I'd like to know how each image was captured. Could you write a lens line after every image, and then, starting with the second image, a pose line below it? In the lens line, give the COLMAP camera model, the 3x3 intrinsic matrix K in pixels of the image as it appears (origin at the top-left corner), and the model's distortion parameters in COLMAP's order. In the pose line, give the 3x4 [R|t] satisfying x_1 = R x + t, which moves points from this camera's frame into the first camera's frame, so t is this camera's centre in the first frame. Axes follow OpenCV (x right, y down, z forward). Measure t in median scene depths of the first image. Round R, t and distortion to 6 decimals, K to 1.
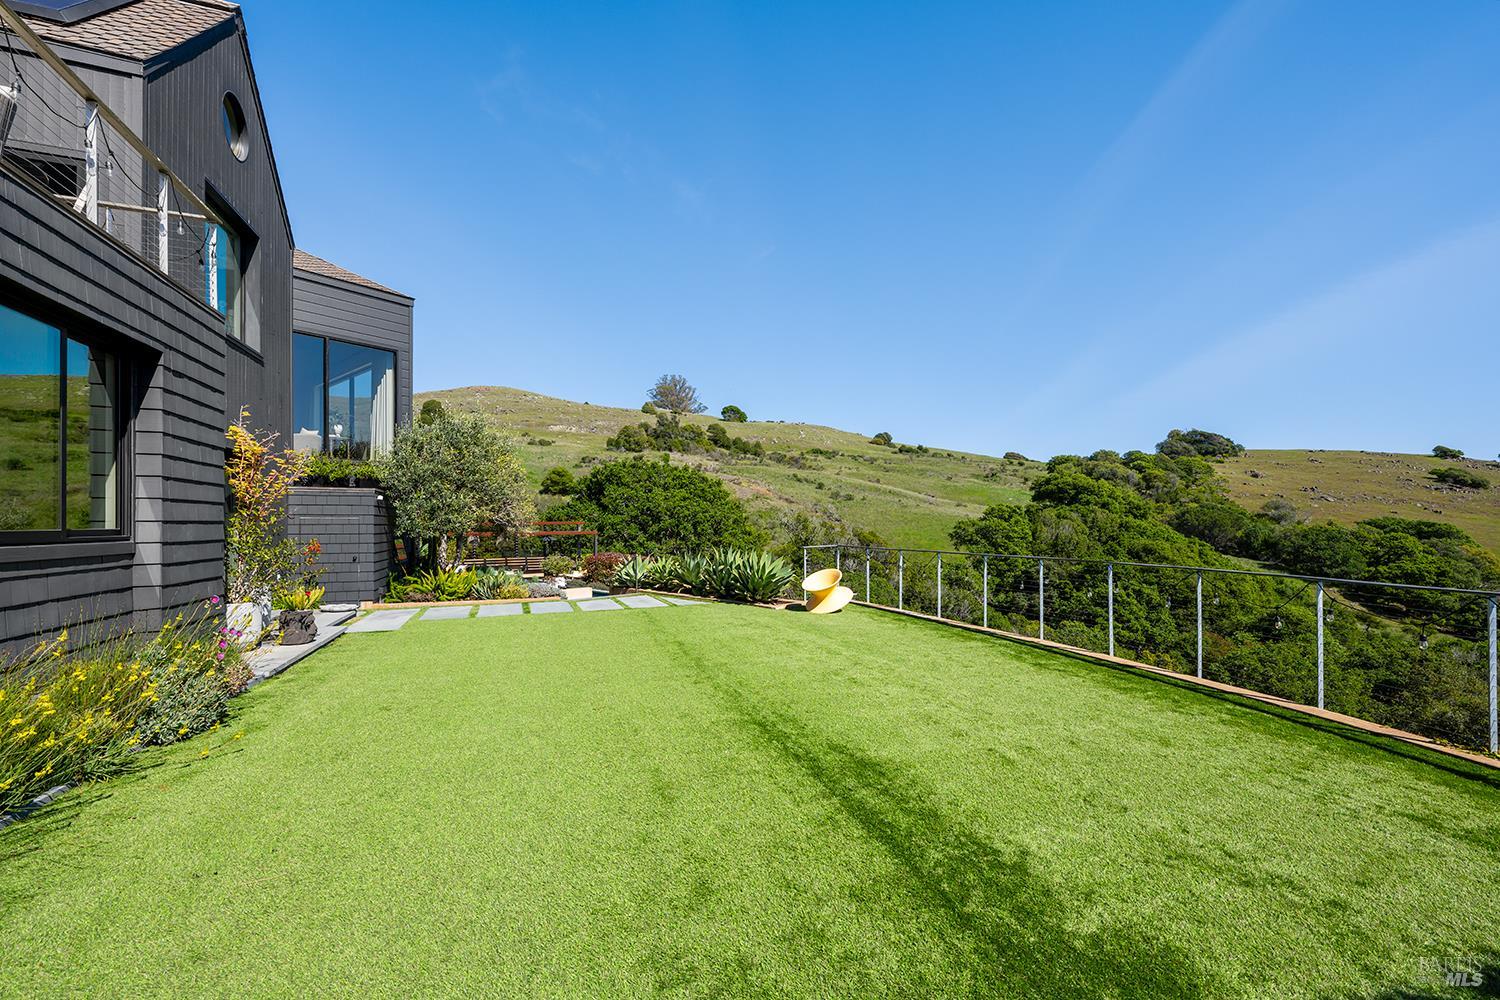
lens RADIAL K [[634.0, 0, 760.2], [0, 634.0, 514.7], [0, 0, 1]] dist [-0.000453, 0.000376]
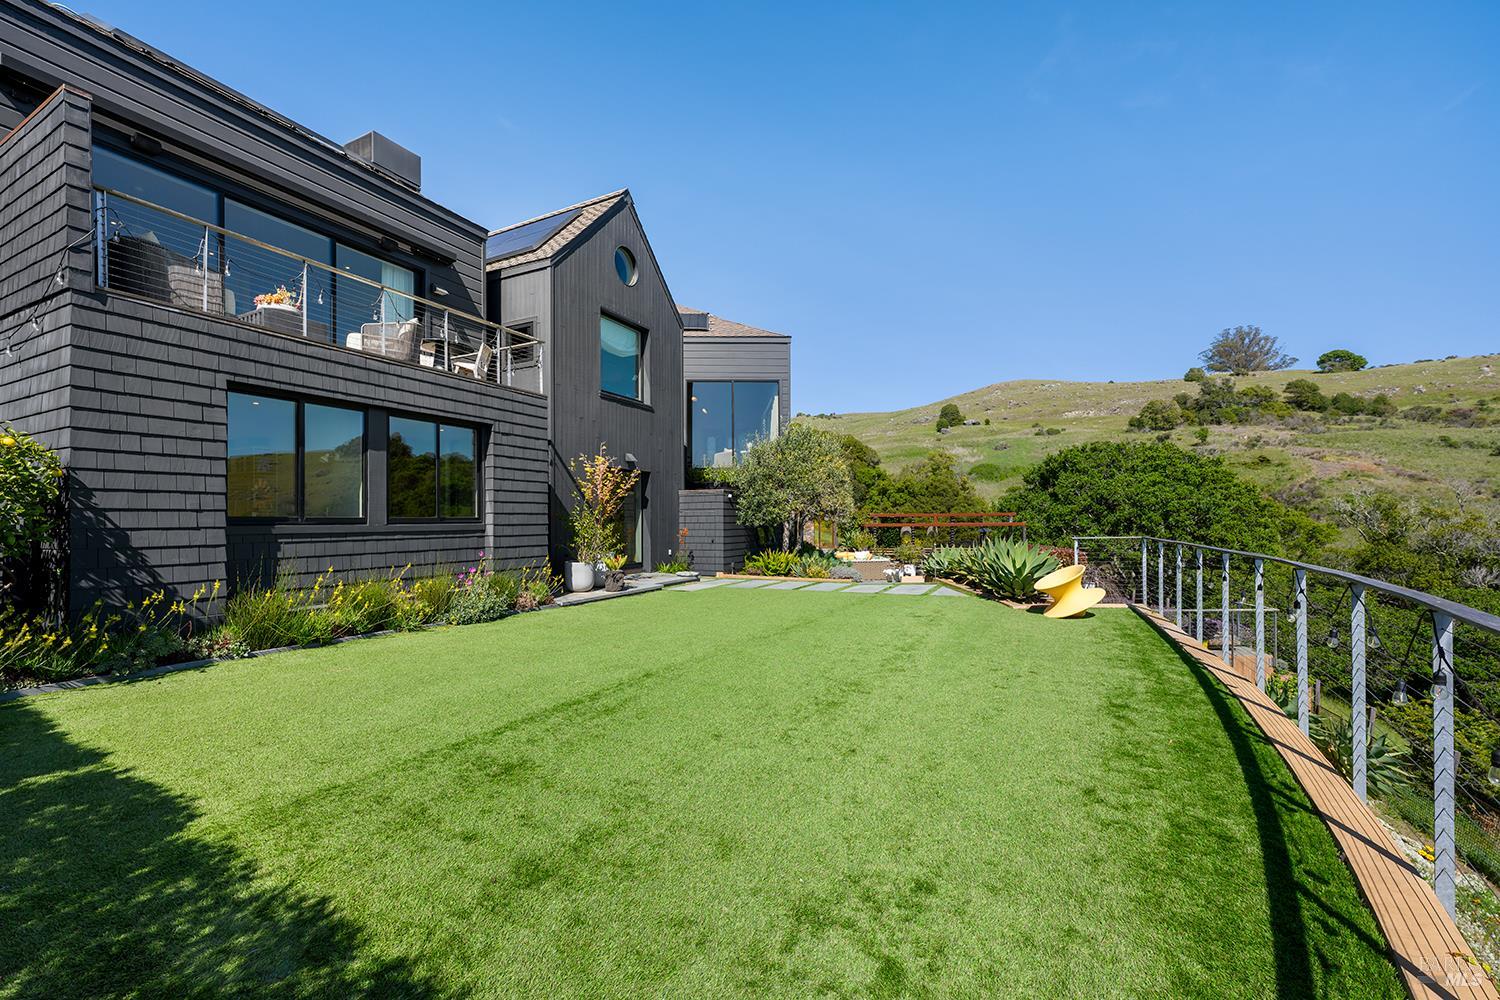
lens RADIAL K [[634.0, 0, 758.2], [0, 634.0, 513.4], [0, 0, 1]] dist [-0.000453, 0.000376]
pose [[0.646391, -0.013776, -0.762882, 0.179929], [0.019427, 0.999810, -0.001594, 0.005204], [0.762759, -0.013790, 0.646535, 0.066111]]
